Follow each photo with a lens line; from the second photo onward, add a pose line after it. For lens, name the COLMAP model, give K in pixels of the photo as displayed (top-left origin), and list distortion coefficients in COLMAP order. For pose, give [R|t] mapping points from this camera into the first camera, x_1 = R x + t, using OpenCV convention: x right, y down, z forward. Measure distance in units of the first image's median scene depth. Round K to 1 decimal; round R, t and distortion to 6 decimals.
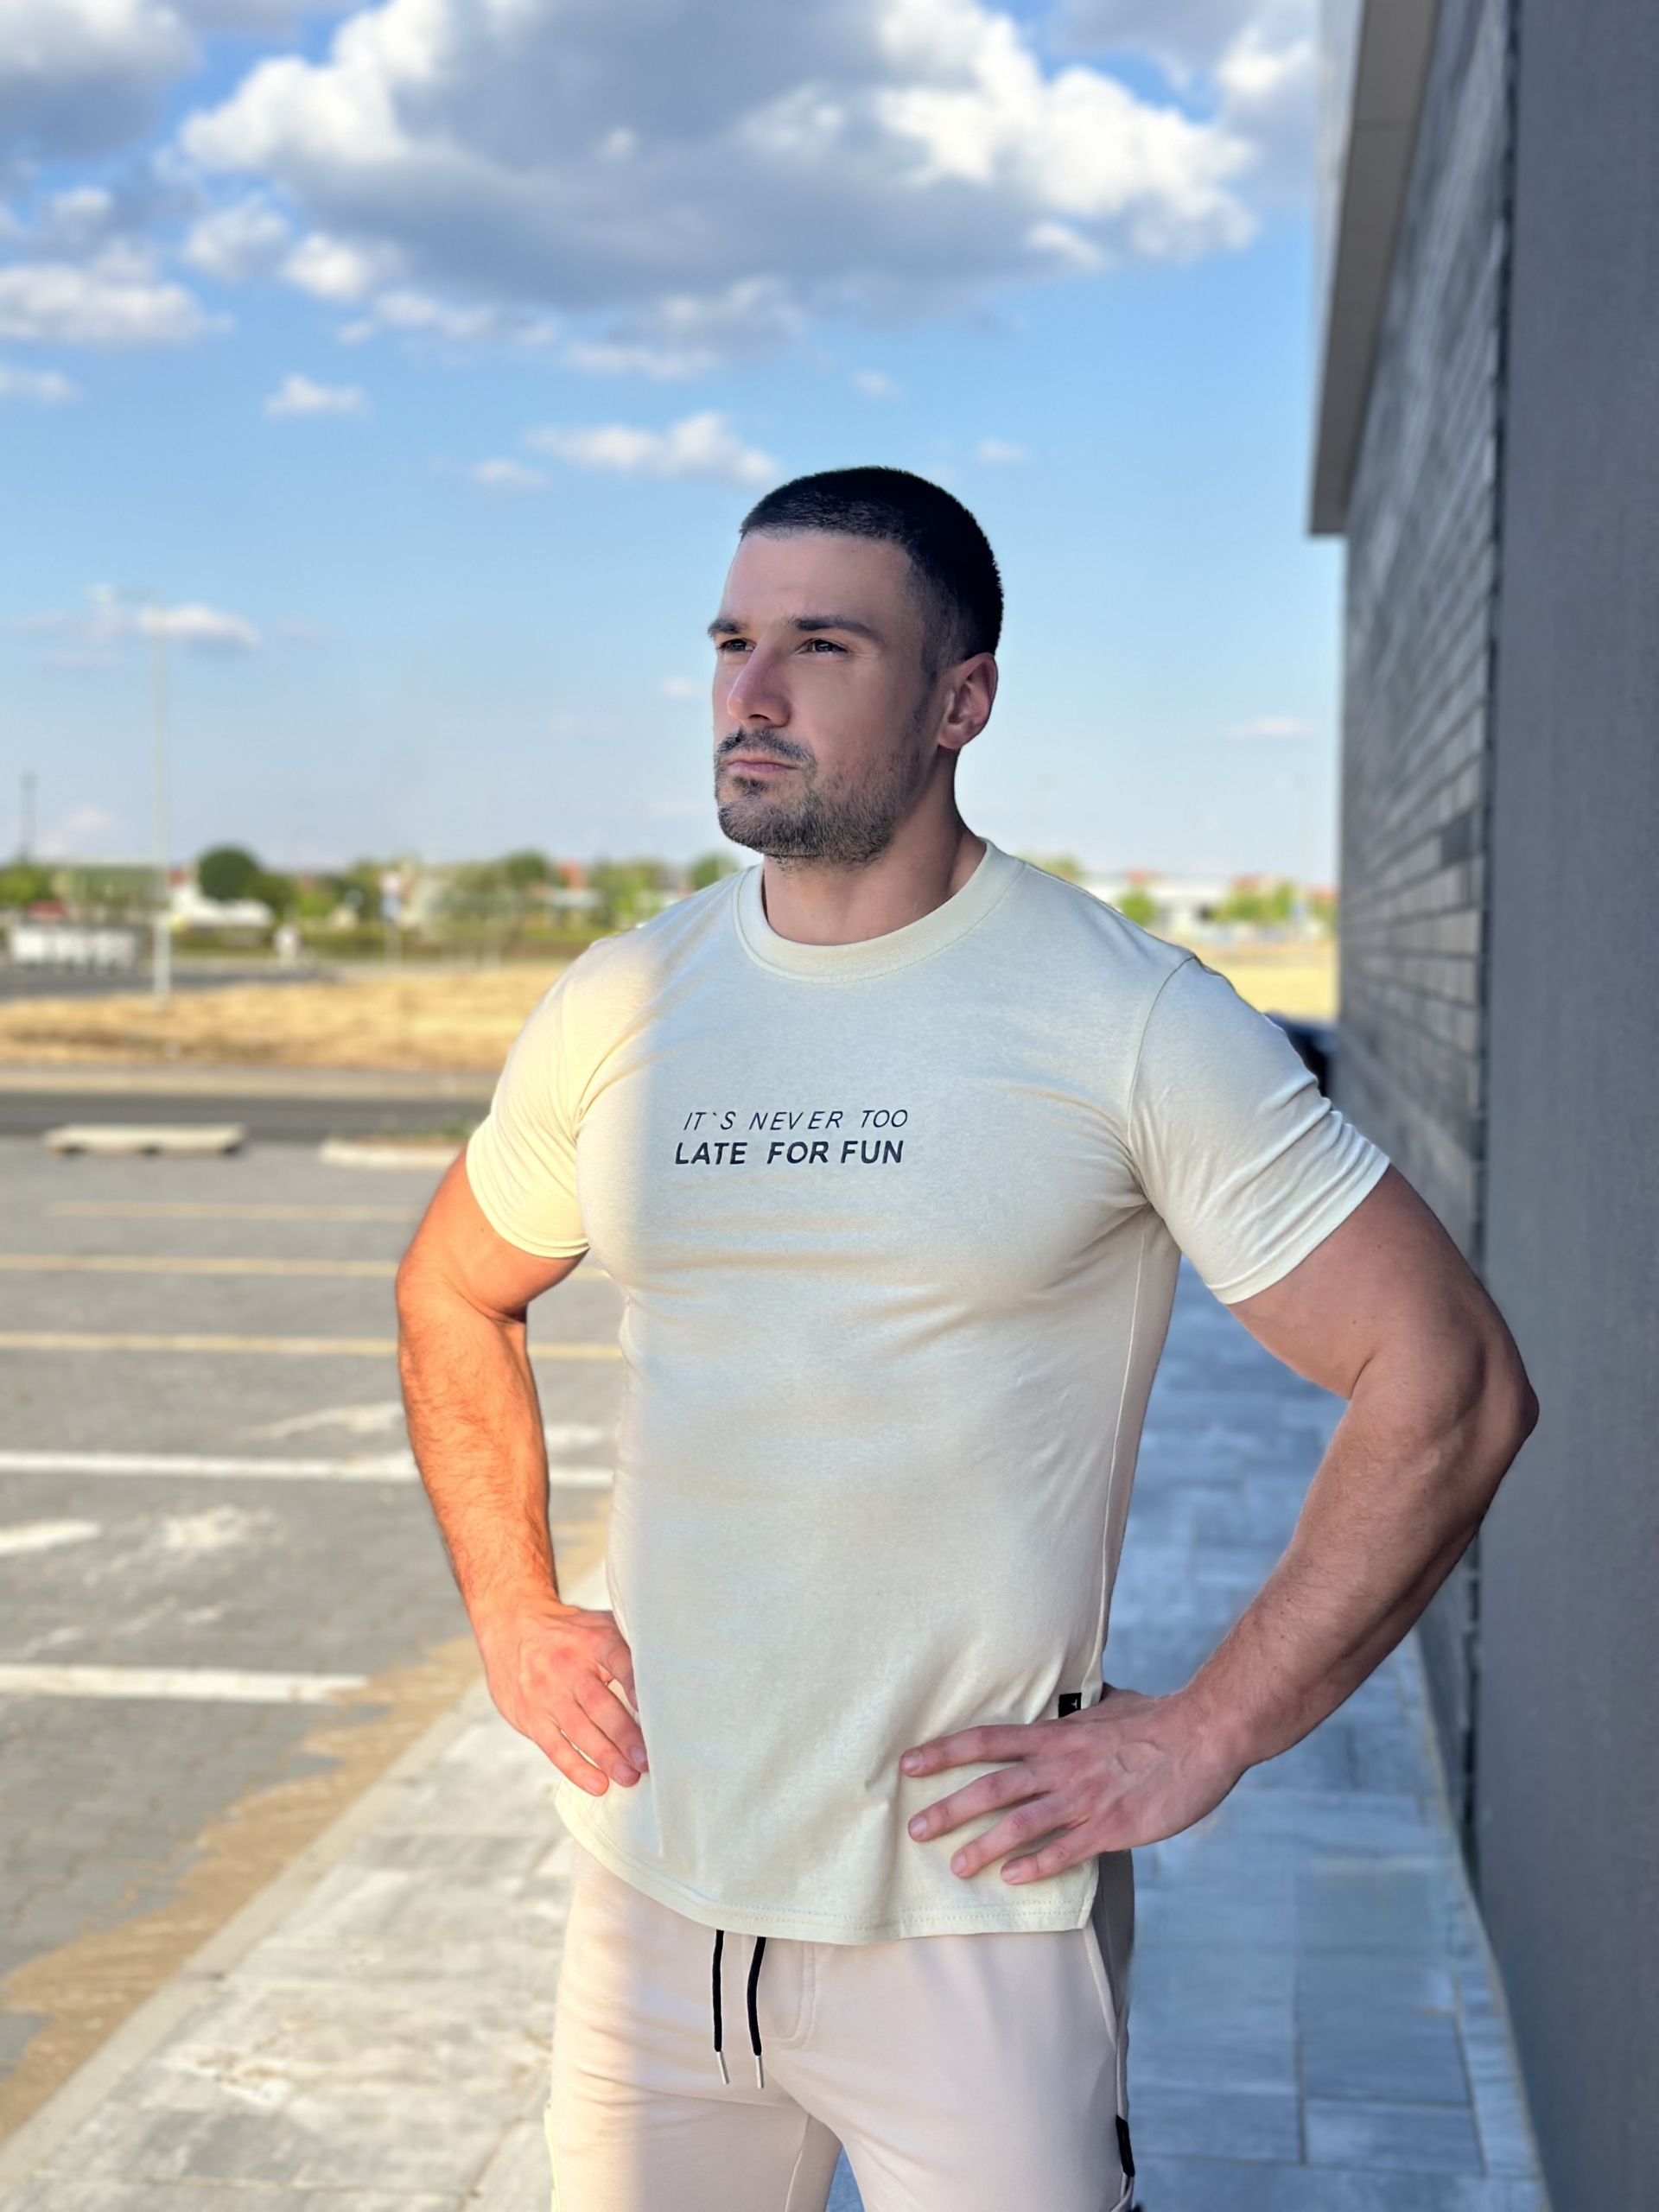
lens RADIAL K [[3249.0, 0, 829.5], [0, 3249.0, 1106.0], [0, 0, 1]] dist [0.231487, -0.148328]
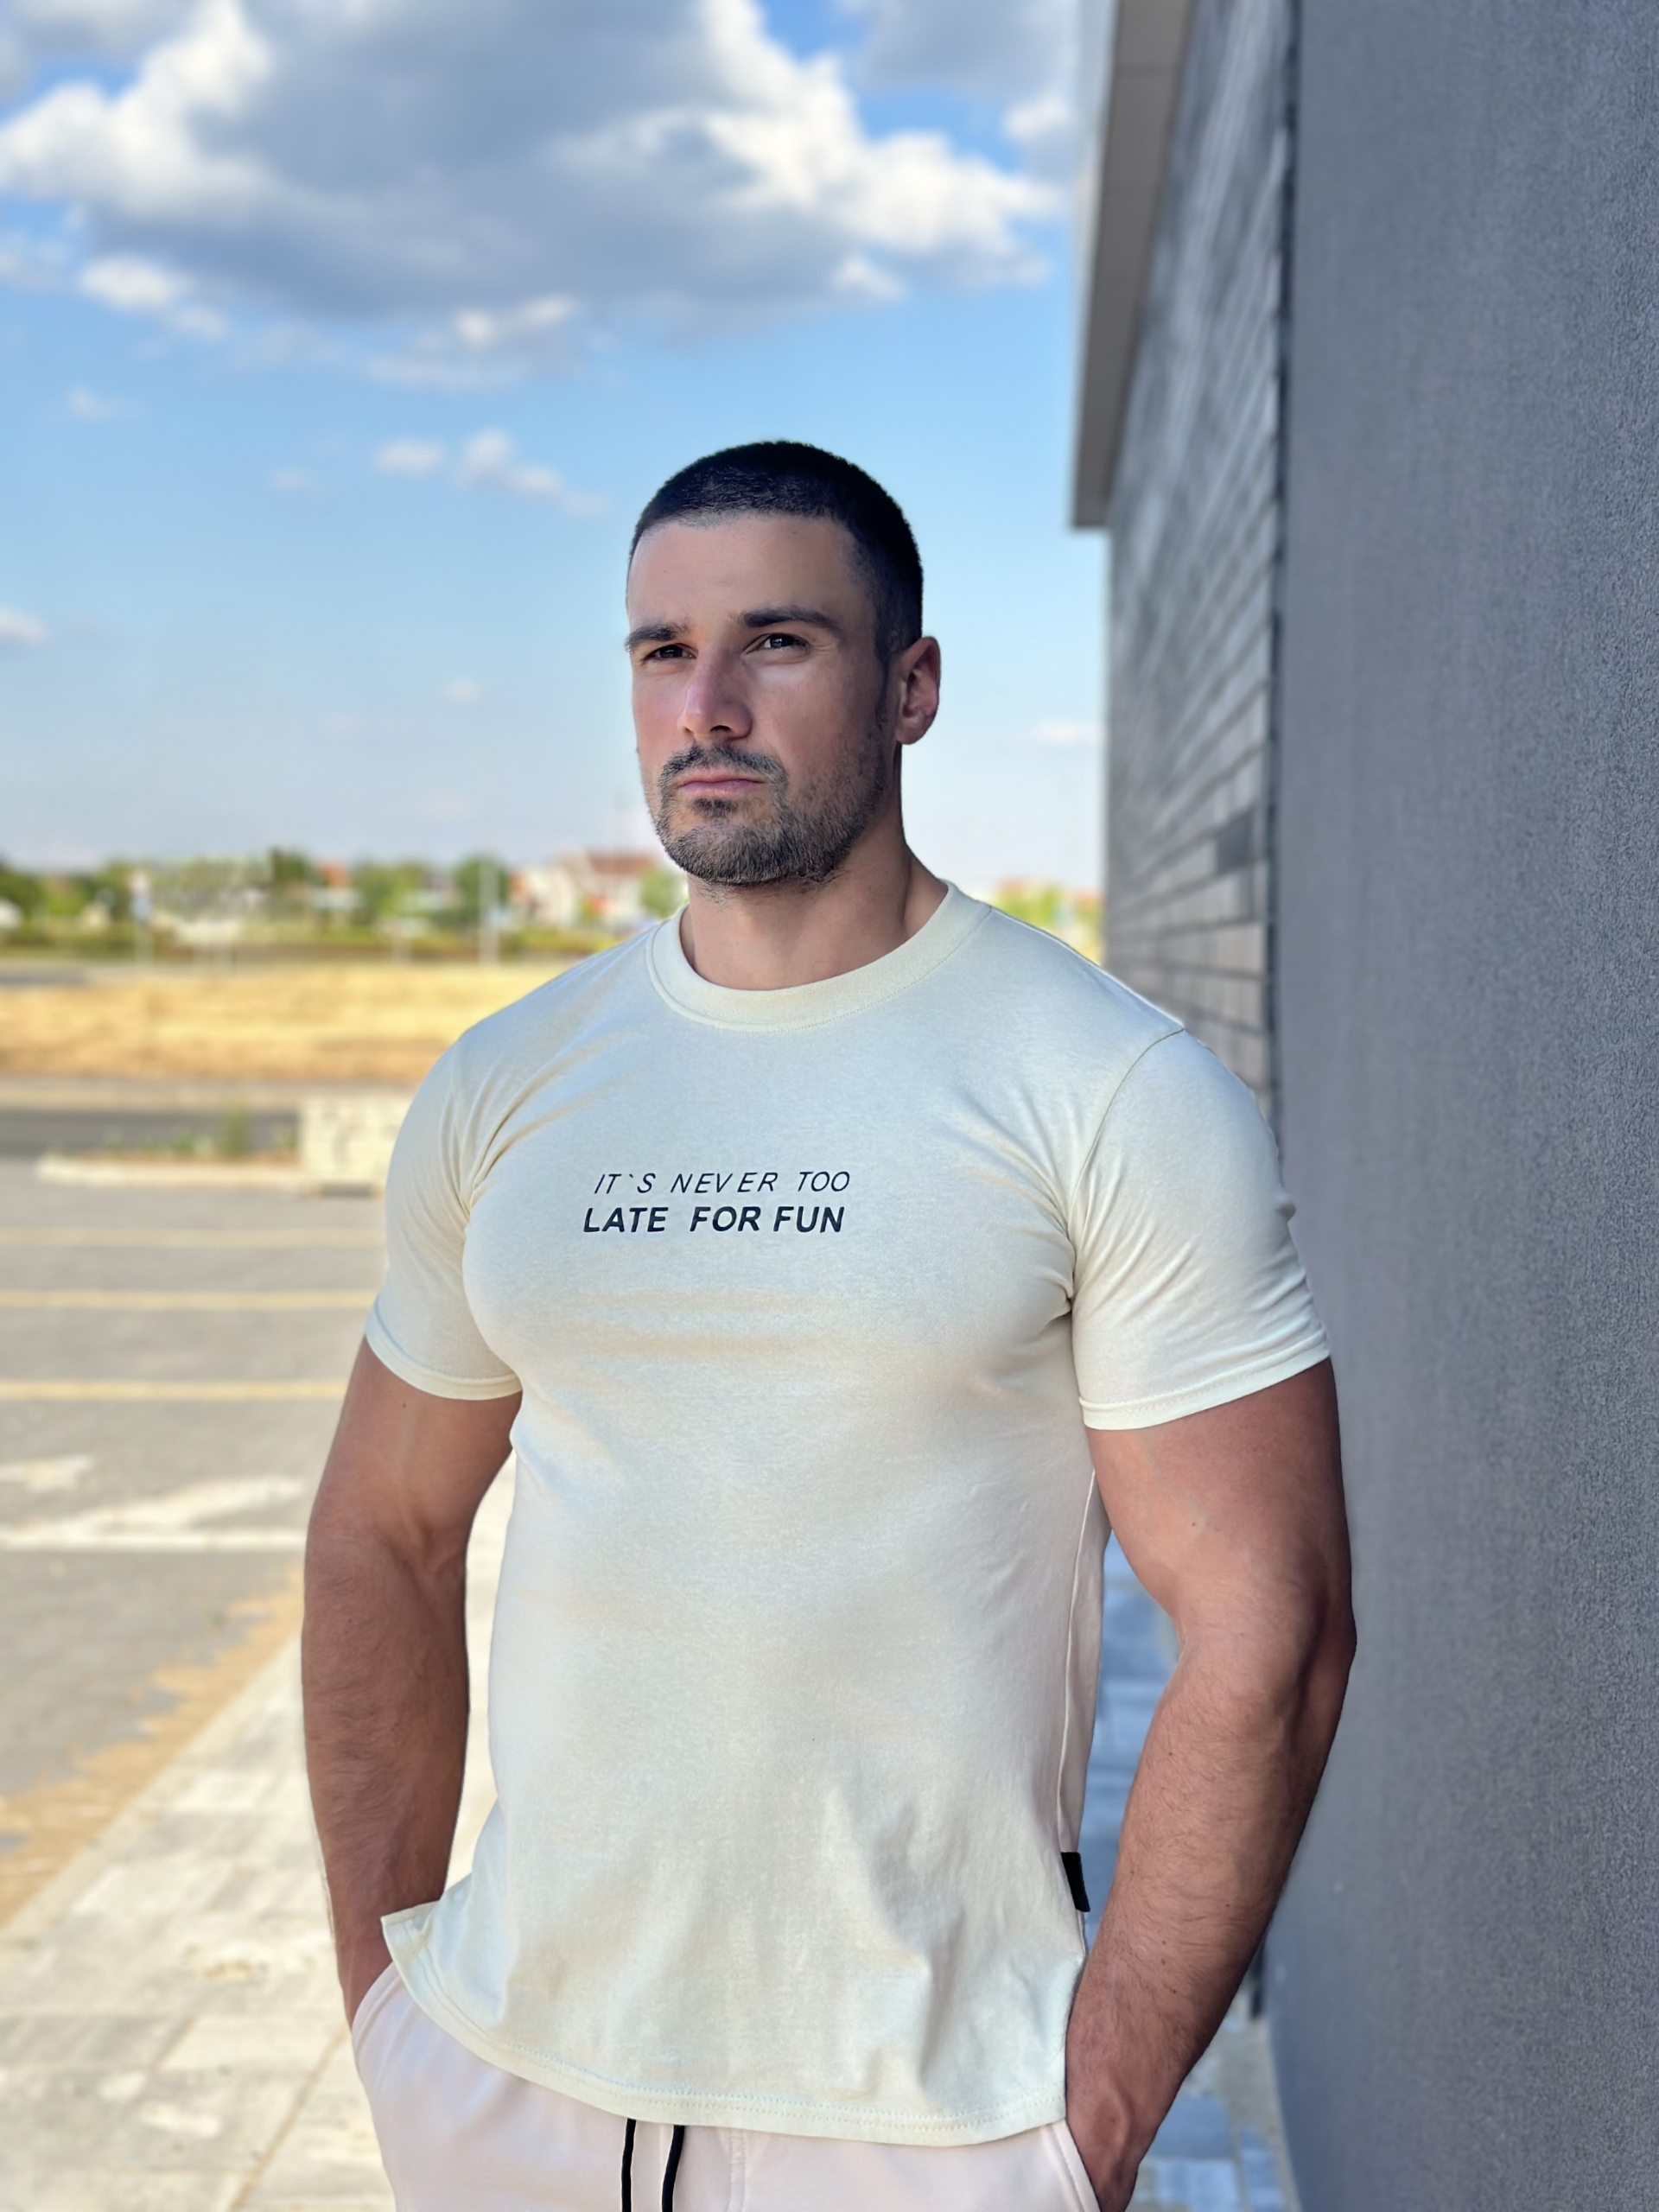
lens RADIAL K [[3120.8, 0, 829.5], [0, 3120.8, 1106.0], [0, 0, 1]] dist [0.226763, -0.290134]
pose [[0.997755, -0.003328, 0.066889, 0.022162], [0.003150, 0.999991, 0.002779, -0.011479], [-0.066897, -0.002562, 0.997757, 0.143096]]
